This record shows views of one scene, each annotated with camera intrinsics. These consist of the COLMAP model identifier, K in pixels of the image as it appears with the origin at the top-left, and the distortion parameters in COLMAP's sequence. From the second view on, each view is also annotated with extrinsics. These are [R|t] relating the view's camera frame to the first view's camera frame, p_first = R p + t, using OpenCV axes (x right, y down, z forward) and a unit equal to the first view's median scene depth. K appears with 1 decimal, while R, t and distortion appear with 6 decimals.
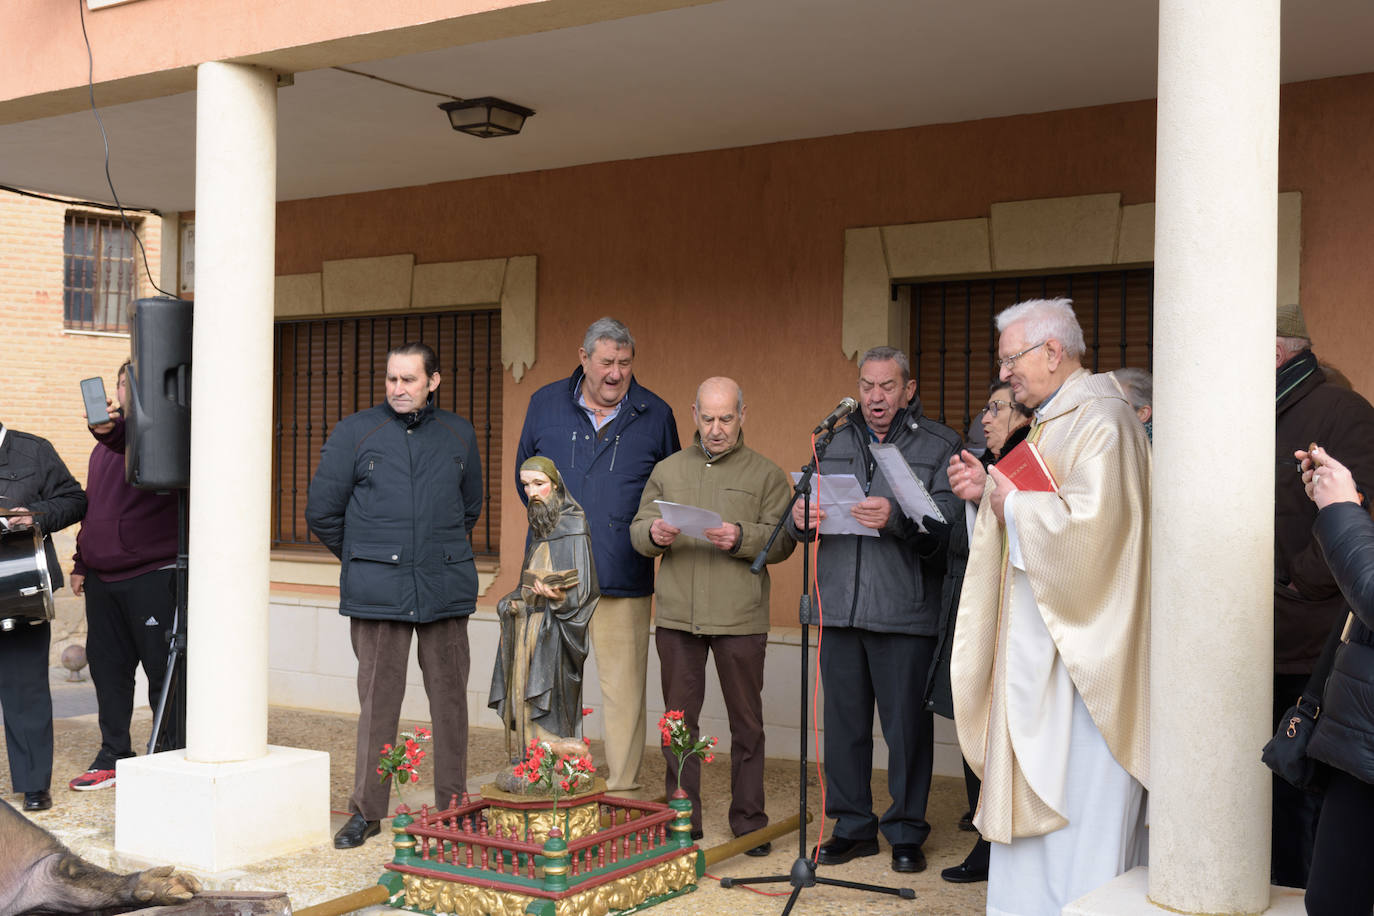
lens RADIAL K [[1689.1, 0, 687.0], [0, 1689.1, 458.0], [0, 0, 1]] dist [0.020534, 0.024429]
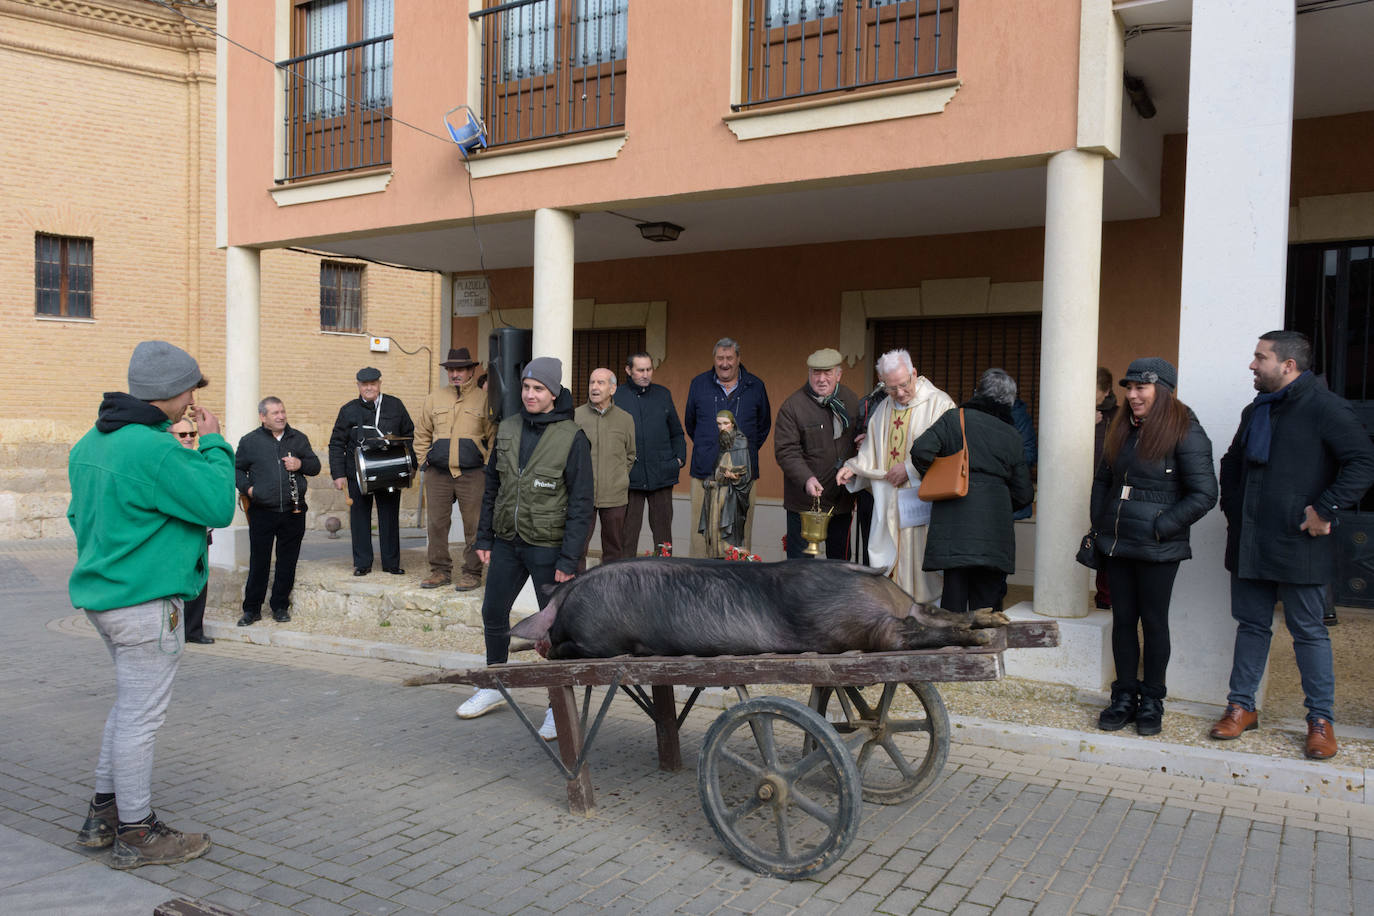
lens RADIAL K [[1049.8, 0, 687.0], [0, 1049.8, 458.0], [0, 0, 1]] dist [-0.002906, 0.001295]
pose [[0.999213, 0.005048, 0.039338, -0.134320], [-0.006873, 0.998898, 0.046419, -0.001433], [-0.039060, -0.046653, 0.998147, -0.196419]]
